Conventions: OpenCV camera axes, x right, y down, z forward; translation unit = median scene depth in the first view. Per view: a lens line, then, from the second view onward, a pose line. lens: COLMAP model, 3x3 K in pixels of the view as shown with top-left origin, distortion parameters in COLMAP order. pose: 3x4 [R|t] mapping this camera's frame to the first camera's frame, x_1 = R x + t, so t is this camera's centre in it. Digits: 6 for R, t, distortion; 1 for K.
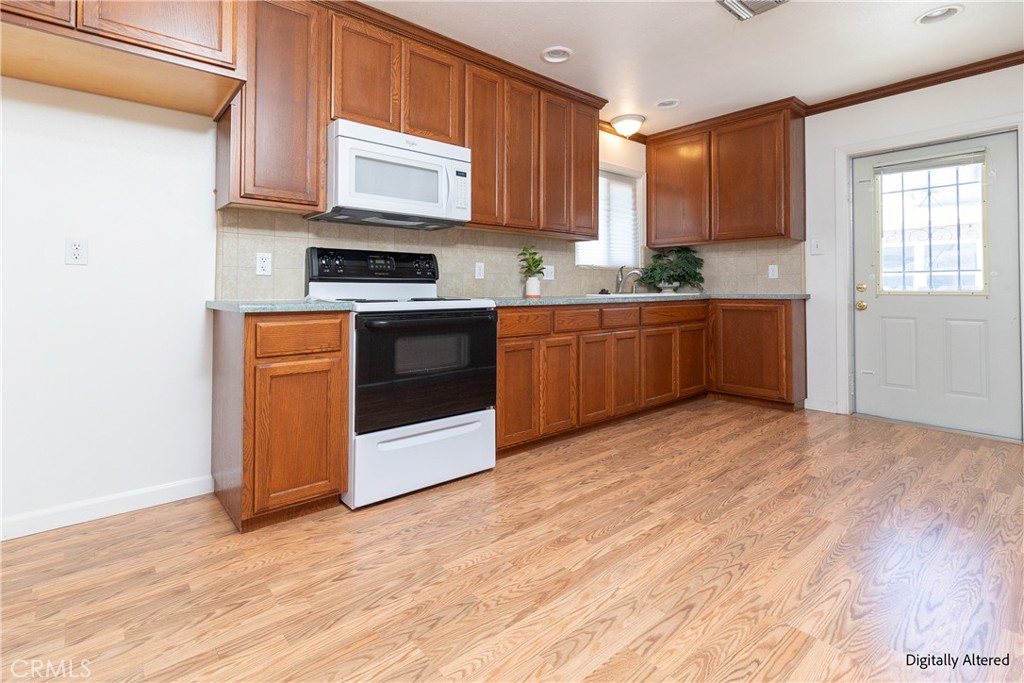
lens RADIAL K [[472.1, 0, 503.4], [0, 472.1, 279.2], [0, 0, 1]] dist [-0.004540, 0.000747]
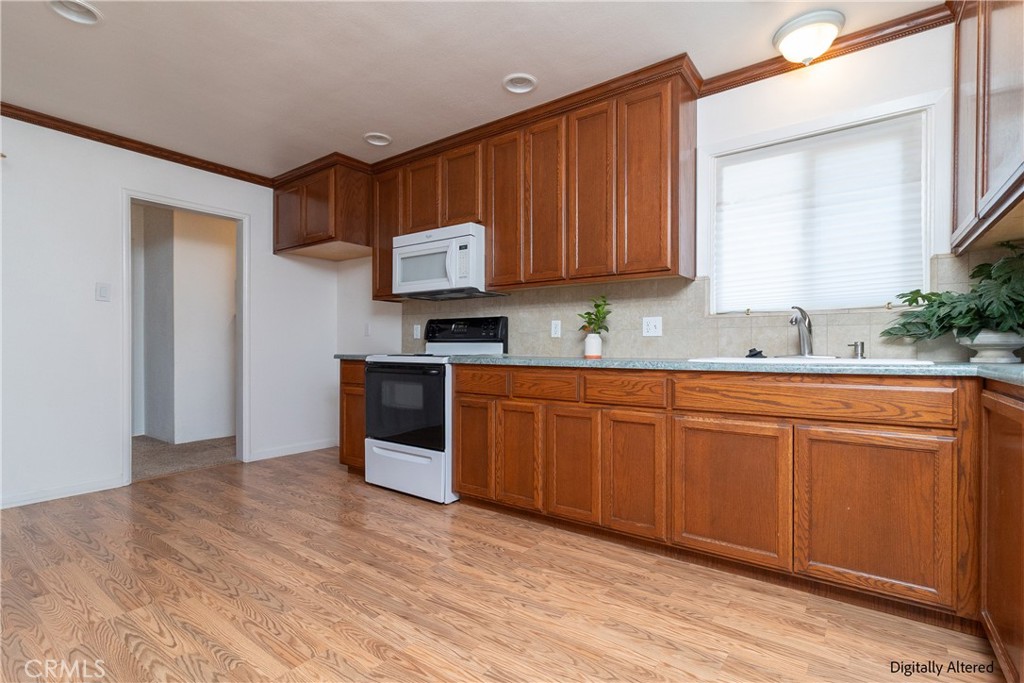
lens RADIAL K [[472.1, 0, 513.9], [0, 472.1, 346.6], [0, 0, 1]] dist [-0.004540, 0.000747]
pose [[0.263070, 0.003641, -0.964770, 0.966241], [0.018188, 0.999796, 0.008732, 0.009170], [0.964605, -0.019844, 0.262950, 0.745608]]
